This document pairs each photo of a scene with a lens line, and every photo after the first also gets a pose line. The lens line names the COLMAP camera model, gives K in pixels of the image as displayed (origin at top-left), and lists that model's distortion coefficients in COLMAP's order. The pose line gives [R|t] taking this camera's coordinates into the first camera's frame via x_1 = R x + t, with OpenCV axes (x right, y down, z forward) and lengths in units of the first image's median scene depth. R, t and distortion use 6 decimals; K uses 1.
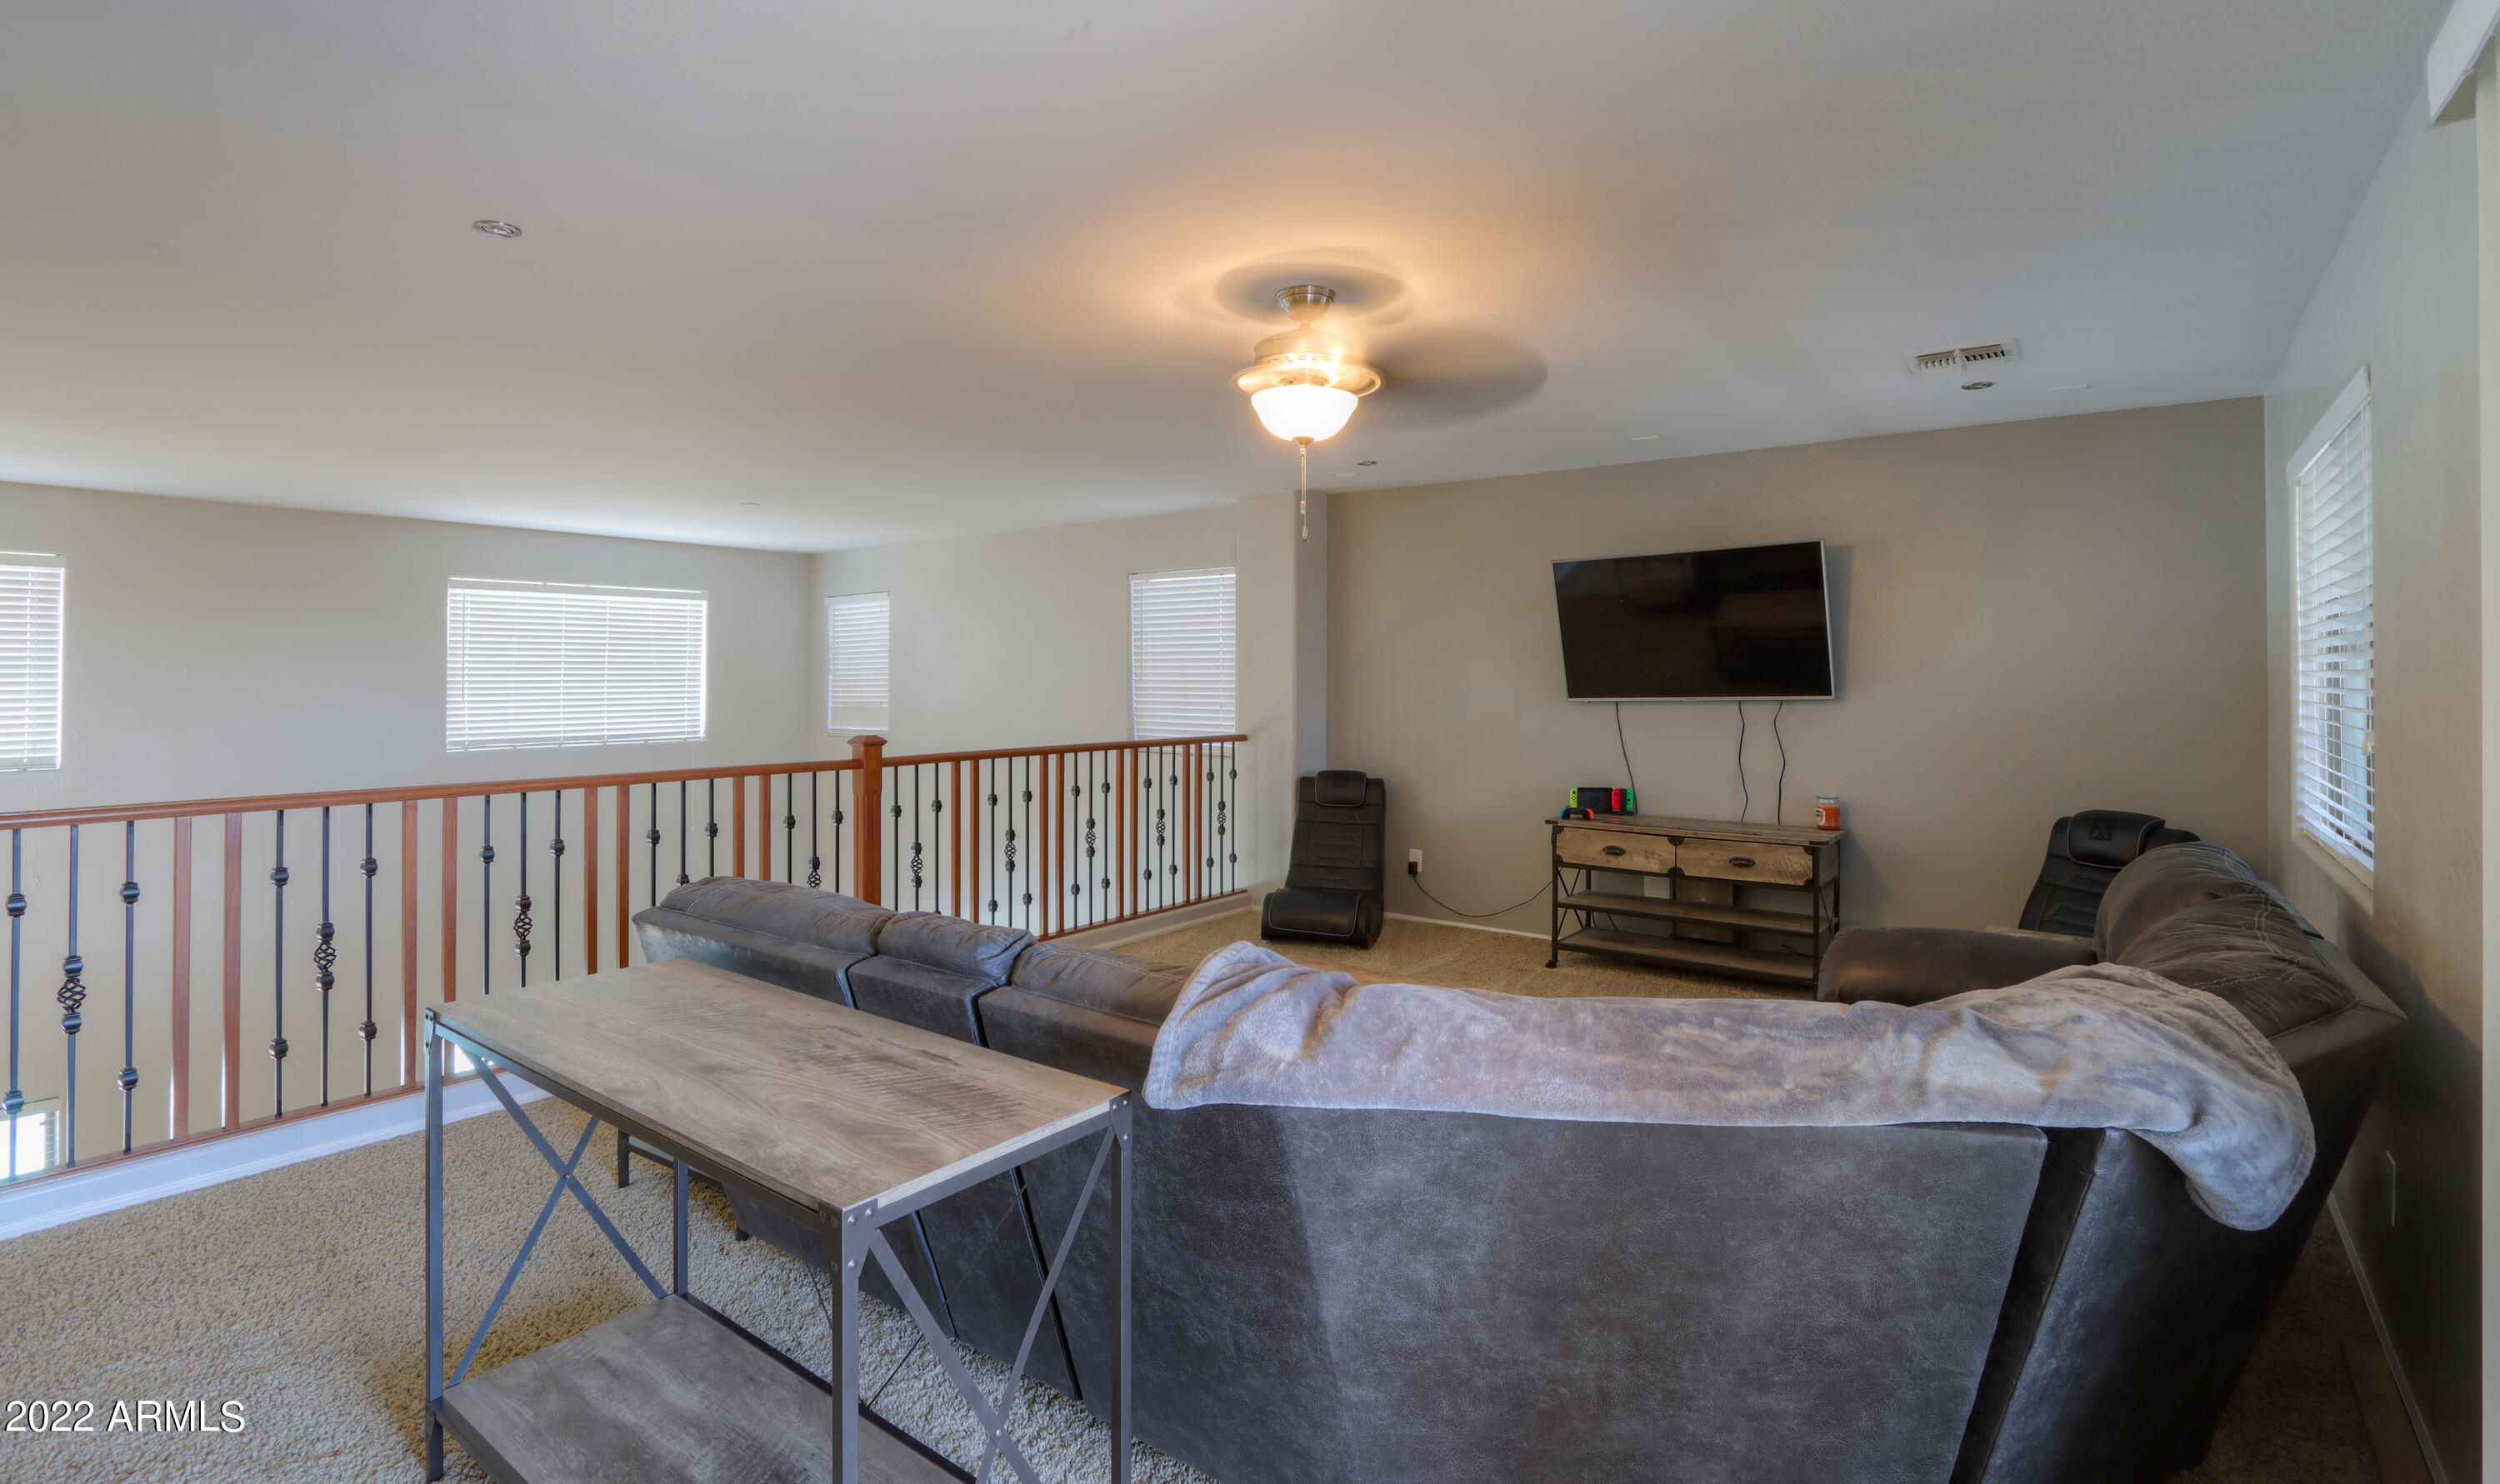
lens RADIAL K [[1167.3, 0, 1162.0], [0, 1167.3, 732.2], [0, 0, 1]] dist [-0.000189, 0.000185]
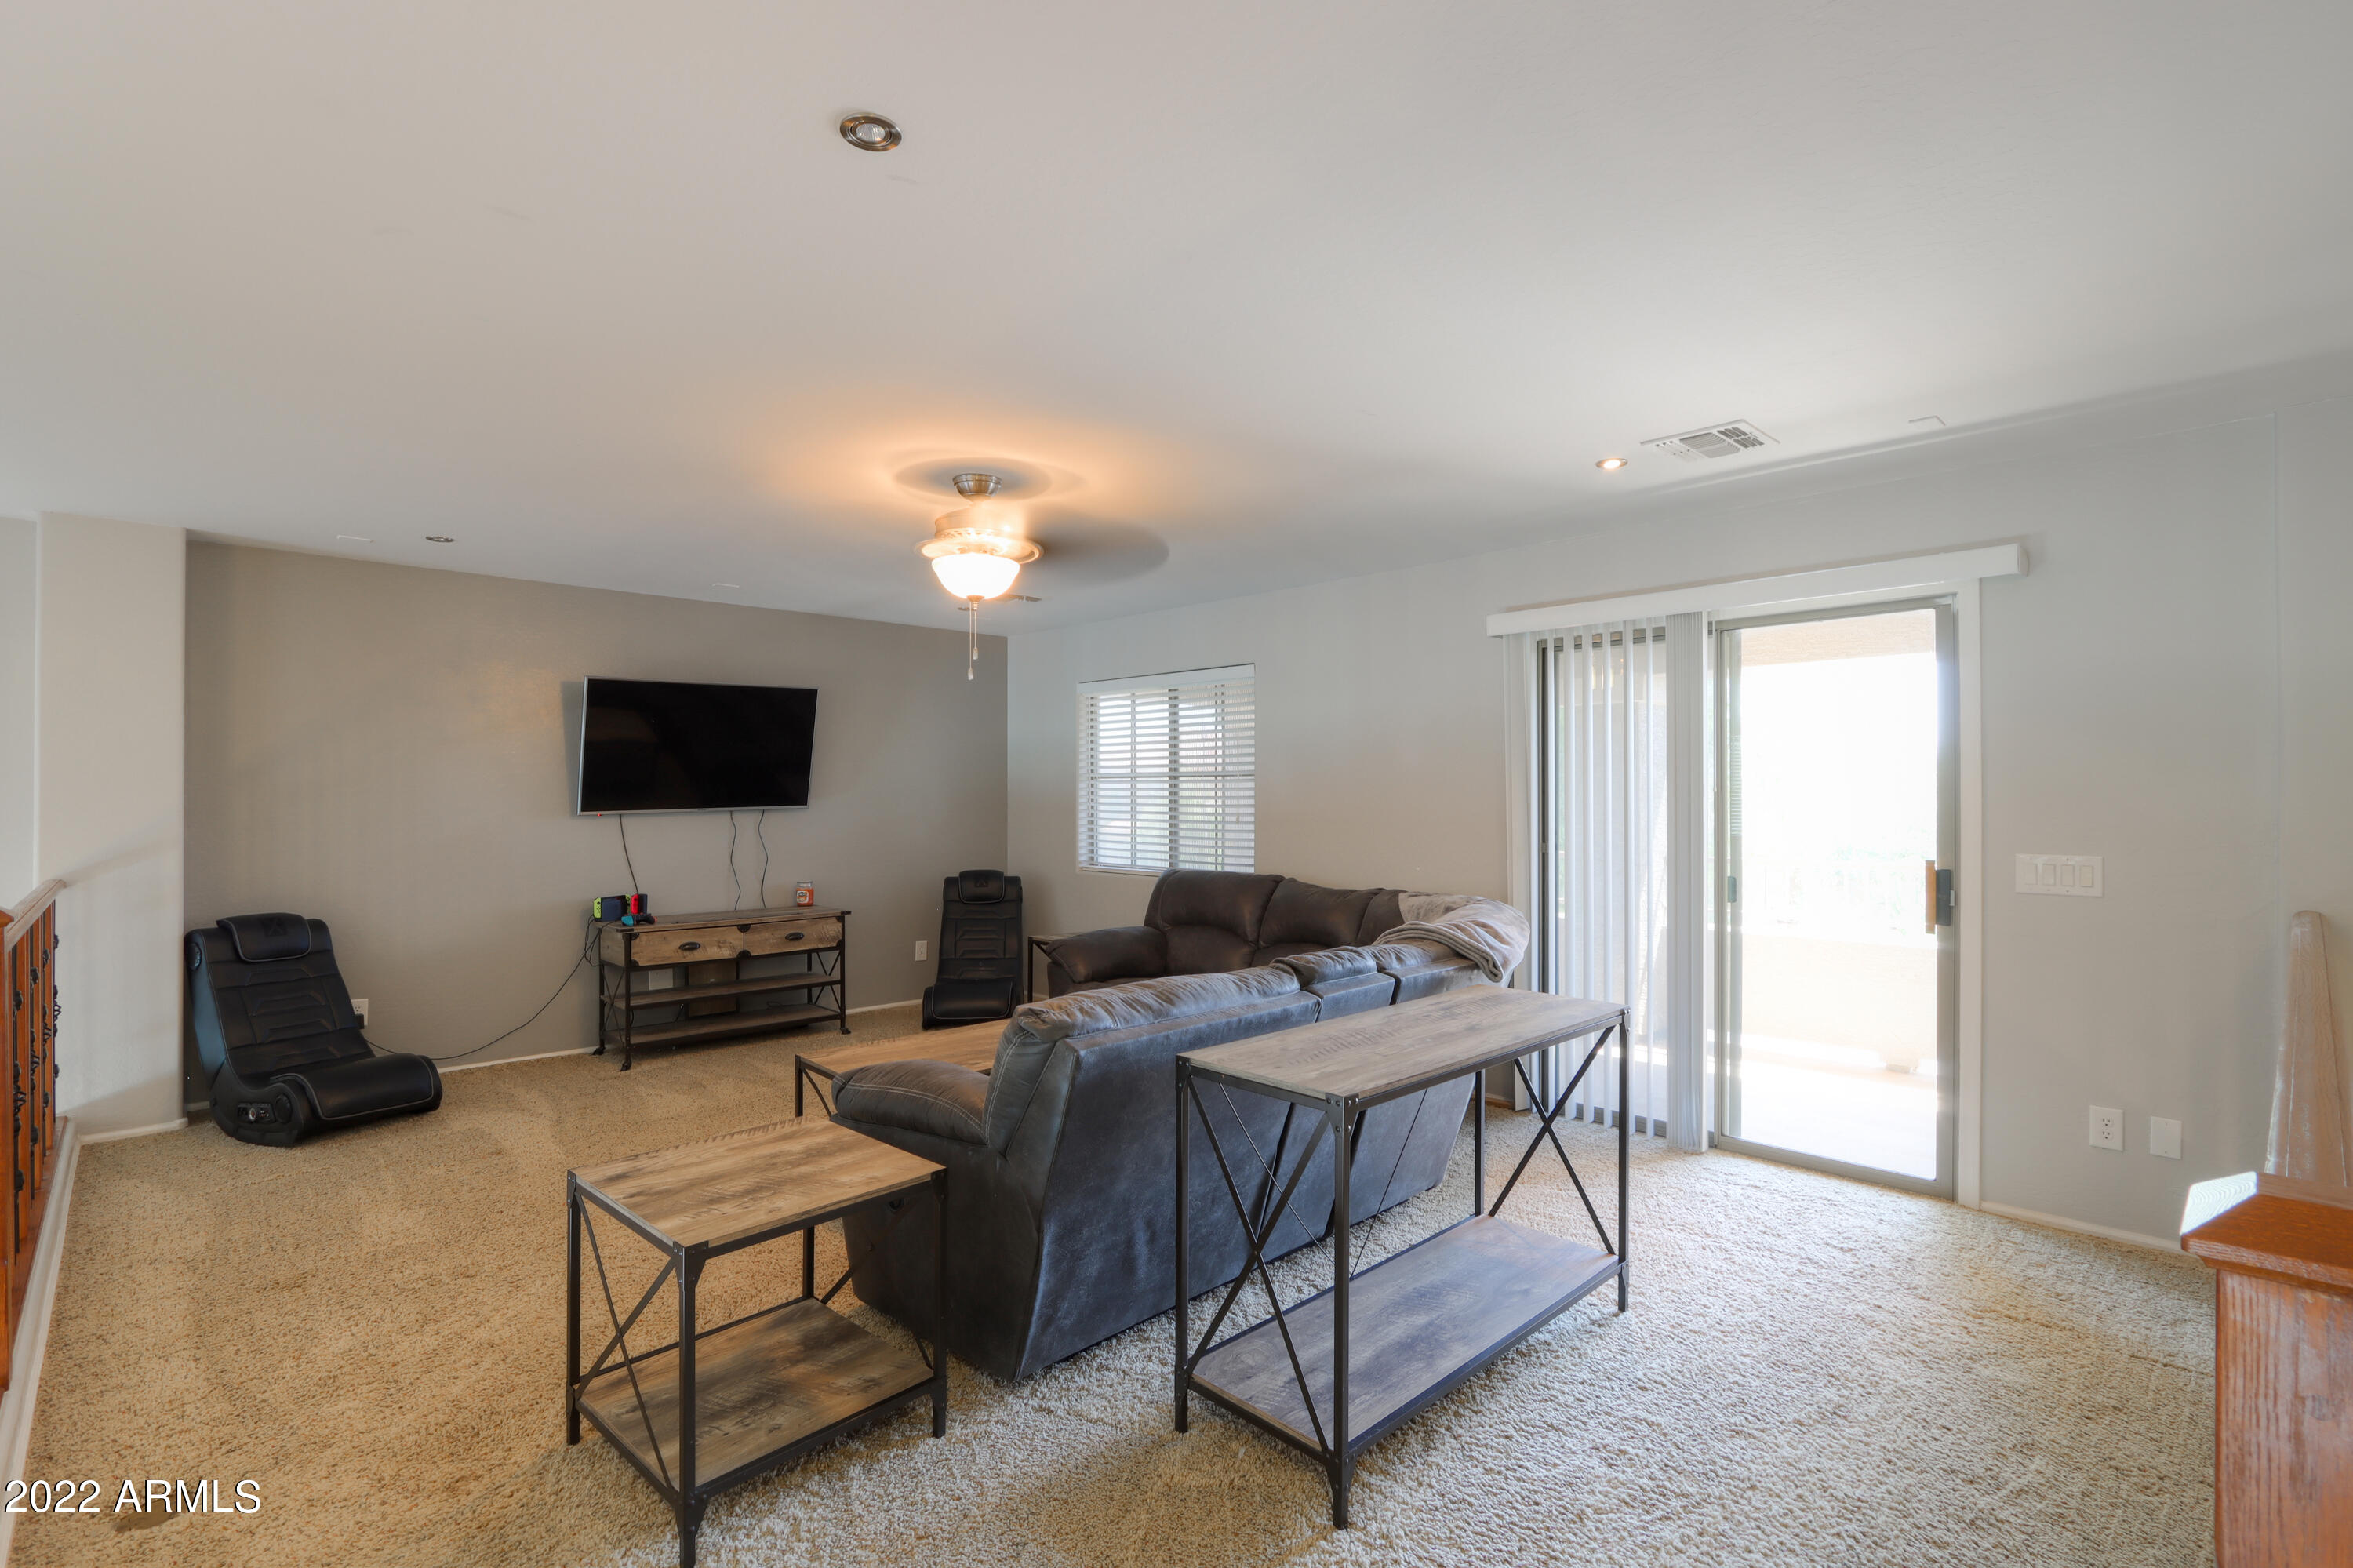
lens RADIAL K [[1093.8, 0, 1176.5], [0, 1093.8, 784.0], [0, 0, 1]] dist [-0.011195, 0.001531]
pose [[0.105496, 0.003398, 0.994414, -0.563467], [0.043573, 0.999018, -0.008036, -0.024334], [-0.993465, 0.044177, 0.105244, 0.385600]]
